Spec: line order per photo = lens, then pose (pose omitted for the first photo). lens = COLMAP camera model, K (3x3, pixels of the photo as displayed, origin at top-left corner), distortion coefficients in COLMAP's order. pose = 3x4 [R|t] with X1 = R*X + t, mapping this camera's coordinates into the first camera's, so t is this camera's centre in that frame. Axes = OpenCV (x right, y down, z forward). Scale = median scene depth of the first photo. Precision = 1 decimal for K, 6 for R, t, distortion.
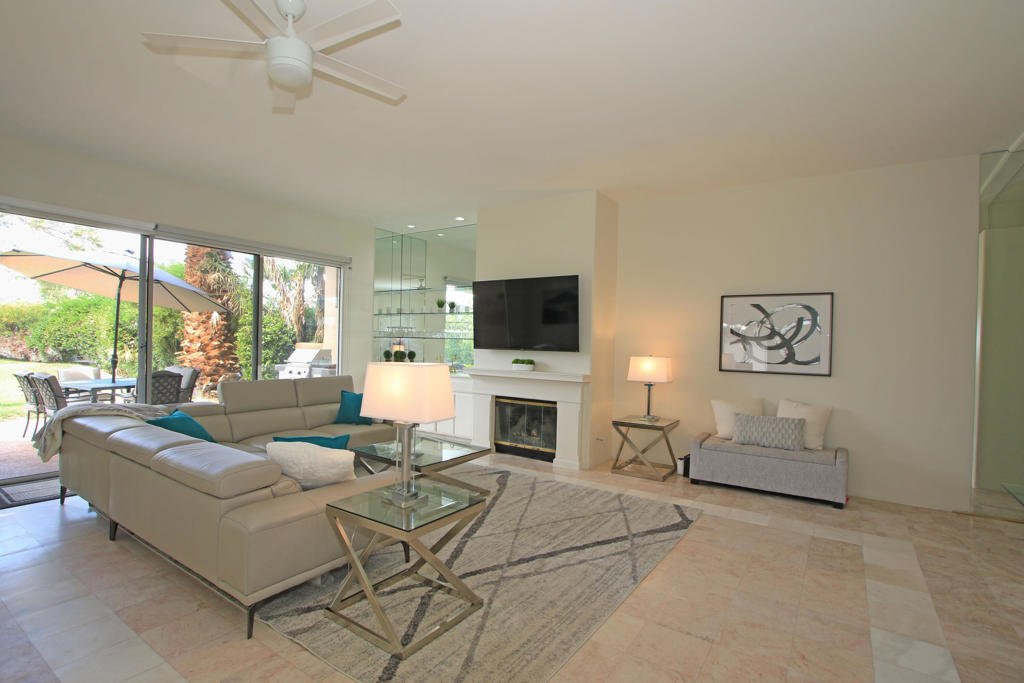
lens RADIAL K [[494.1, 0, 506.5], [0, 494.1, 347.6], [0, 0, 1]] dist [-0.010741, -0.000532]
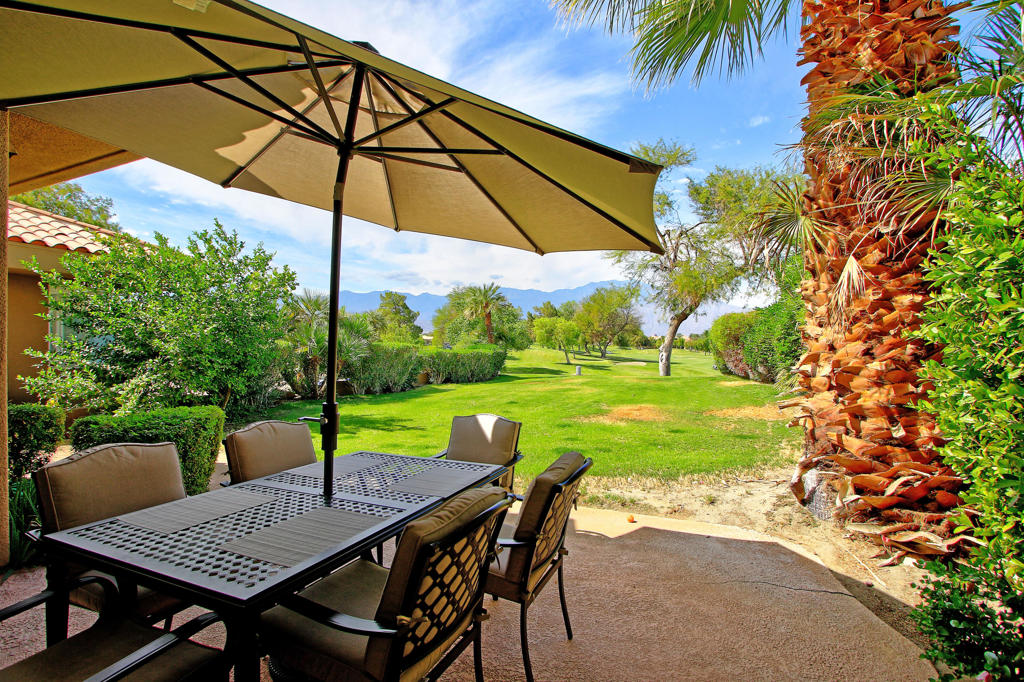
lens RADIAL K [[494.1, 0, 516.9], [0, 494.1, 344.7], [0, 0, 1]] dist [-0.010741, -0.000532]
pose [[0.178074, -0.016982, -0.983870, -0.642507], [-0.018567, 0.999615, -0.020615, -0.024149], [0.983842, 0.021939, 0.177691, 1.411258]]
